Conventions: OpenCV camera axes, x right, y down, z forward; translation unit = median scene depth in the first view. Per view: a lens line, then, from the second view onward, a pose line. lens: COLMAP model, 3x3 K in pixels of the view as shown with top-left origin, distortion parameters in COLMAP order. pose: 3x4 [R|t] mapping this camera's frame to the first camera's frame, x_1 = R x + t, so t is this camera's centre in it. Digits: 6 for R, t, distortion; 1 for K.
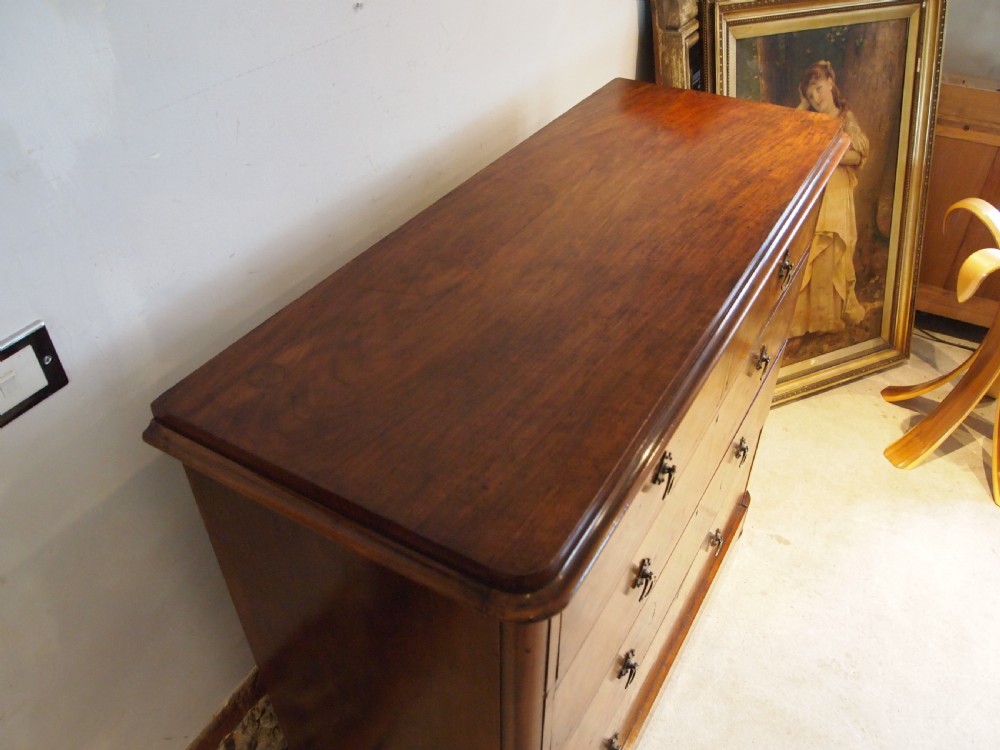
lens RADIAL K [[795.9, 0, 495.8], [0, 795.9, 383.4], [0, 0, 1]] dist [-0.042601, -0.003616]
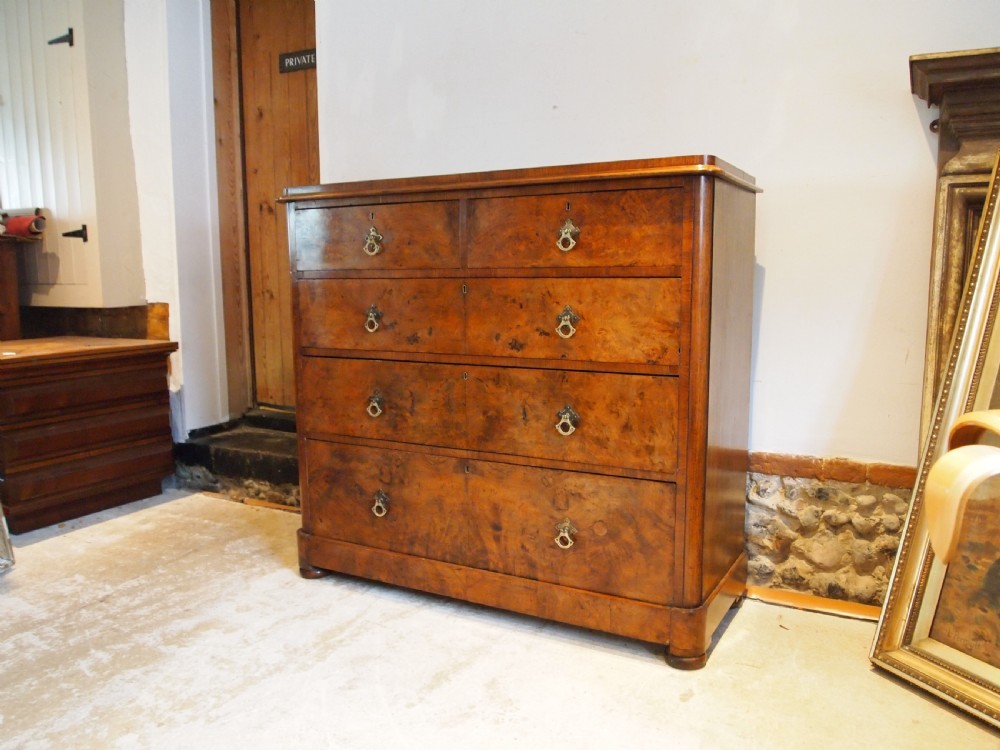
lens RADIAL K [[795.9, 0, 504.1], [0, 795.9, 383.2], [0, 0, 1]] dist [-0.042601, -0.003616]
pose [[0.042687, 0.155257, -0.986951, 1.143551], [-0.627703, 0.772707, 0.094405, -0.005762], [0.777282, 0.615482, 0.130440, 0.589726]]
